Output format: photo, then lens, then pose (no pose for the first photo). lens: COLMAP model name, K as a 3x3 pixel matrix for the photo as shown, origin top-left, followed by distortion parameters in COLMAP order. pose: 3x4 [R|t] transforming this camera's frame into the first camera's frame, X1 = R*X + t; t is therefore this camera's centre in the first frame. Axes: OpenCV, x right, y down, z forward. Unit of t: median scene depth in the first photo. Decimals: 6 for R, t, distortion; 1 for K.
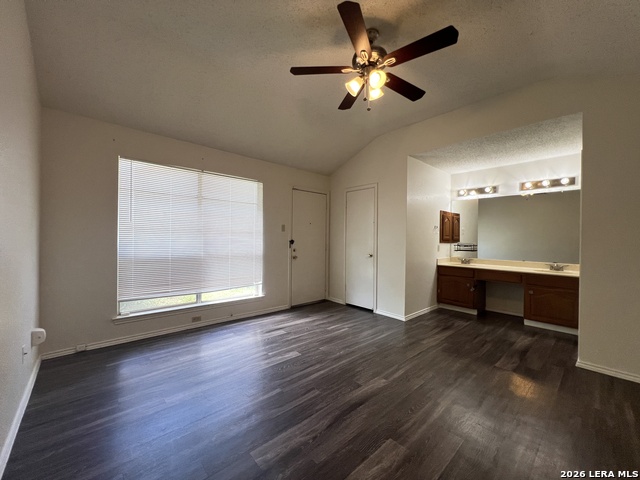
lens RADIAL K [[256.8, 0, 319.5], [0, 256.8, 239.7], [0, 0, 1]] dist [-0.002771, 0.000858]
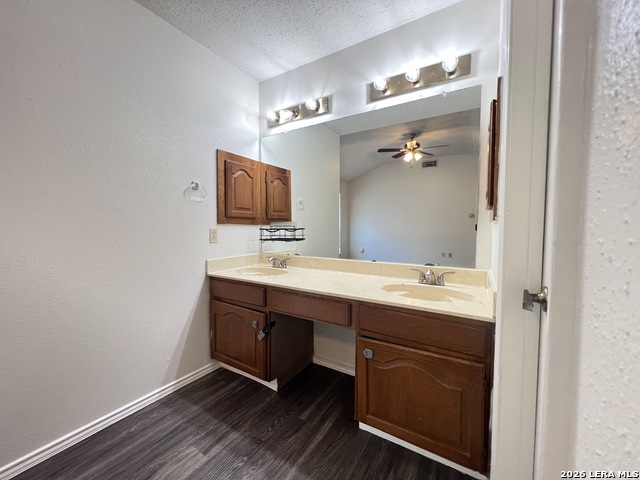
lens RADIAL K [[256.8, 0, 320.2], [0, 256.8, 240.2], [0, 0, 1]] dist [-0.002771, 0.000858]
pose [[0.961040, -0.021197, 0.275595, 0.694074], [0.008691, 0.998879, 0.046522, 0.029287], [-0.276272, -0.042314, 0.960147, 0.708284]]
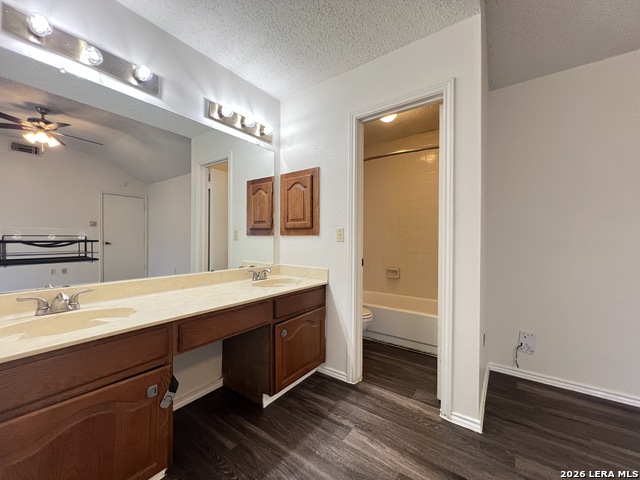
lens RADIAL K [[256.8, 0, 320.4], [0, 256.8, 238.2], [0, 0, 1]] dist [-0.002771, 0.000858]
pose [[-0.202176, -0.010837, 0.979289, 0.357366], [-0.000076, 0.999939, 0.011050, 0.022370], [-0.979349, 0.002160, -0.202164, 1.076231]]
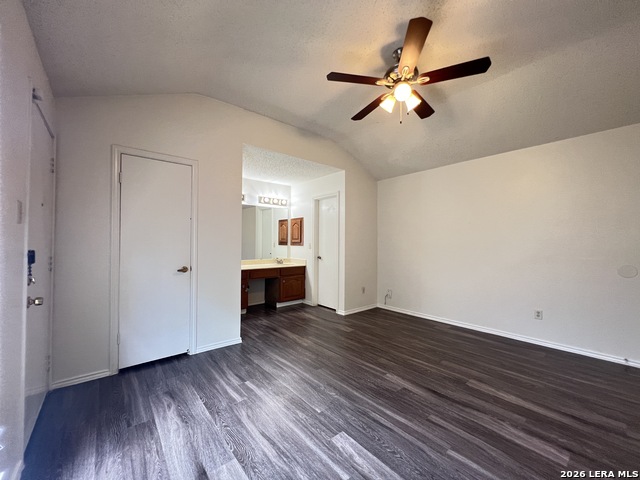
lens RADIAL K [[256.8, 0, 318.6], [0, 256.8, 239.4], [0, 0, 1]] dist [-0.002771, 0.000858]
pose [[0.037397, -0.001216, 0.999300, -0.540546], [-0.000415, 0.999999, 0.001232, -0.018024], [-0.999300, -0.000461, 0.037396, 0.801570]]
